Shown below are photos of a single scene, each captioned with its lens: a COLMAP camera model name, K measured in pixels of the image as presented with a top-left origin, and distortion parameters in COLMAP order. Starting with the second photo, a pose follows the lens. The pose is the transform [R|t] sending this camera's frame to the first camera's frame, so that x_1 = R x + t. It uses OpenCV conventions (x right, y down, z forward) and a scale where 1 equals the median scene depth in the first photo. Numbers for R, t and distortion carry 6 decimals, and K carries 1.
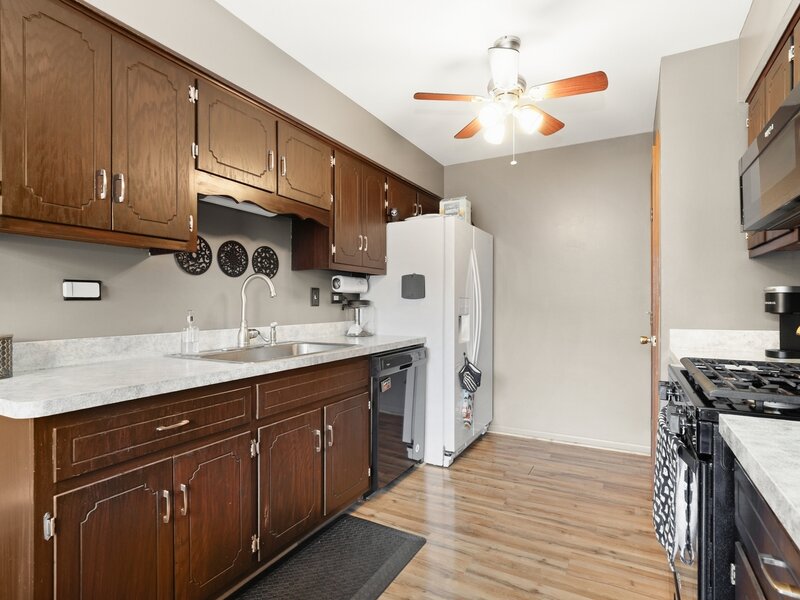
lens RADIAL K [[416.4, 0, 401.6], [0, 416.4, 304.5], [0, 0, 1]] dist [-0.000160, 0.000029]
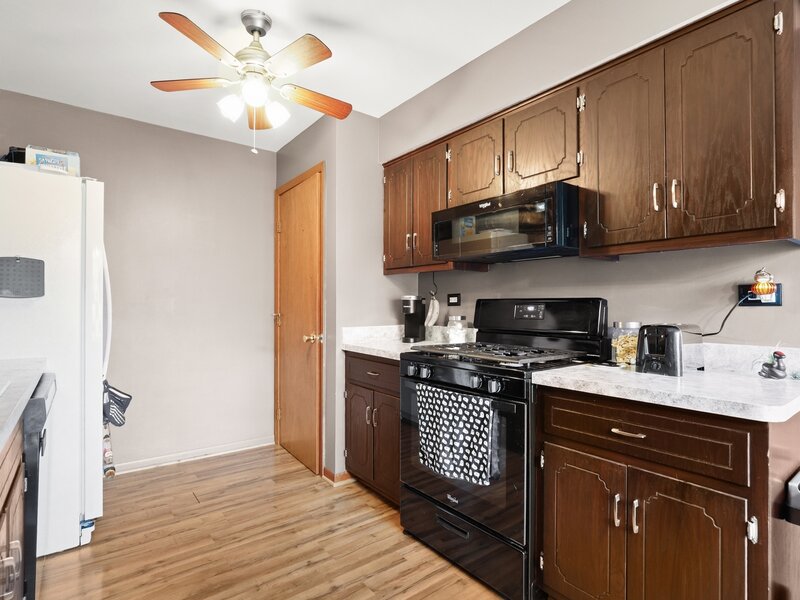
lens RADIAL K [[428.7, 0, 400.0], [0, 428.7, 300.0], [0, 0, 1]] dist [0.000774, 0.001086]
pose [[0.407655, 0.017494, 0.912968, -0.414830], [-0.003542, 0.999839, -0.017577, 0.000083], [-0.913129, 0.003932, 0.407652, 0.298652]]
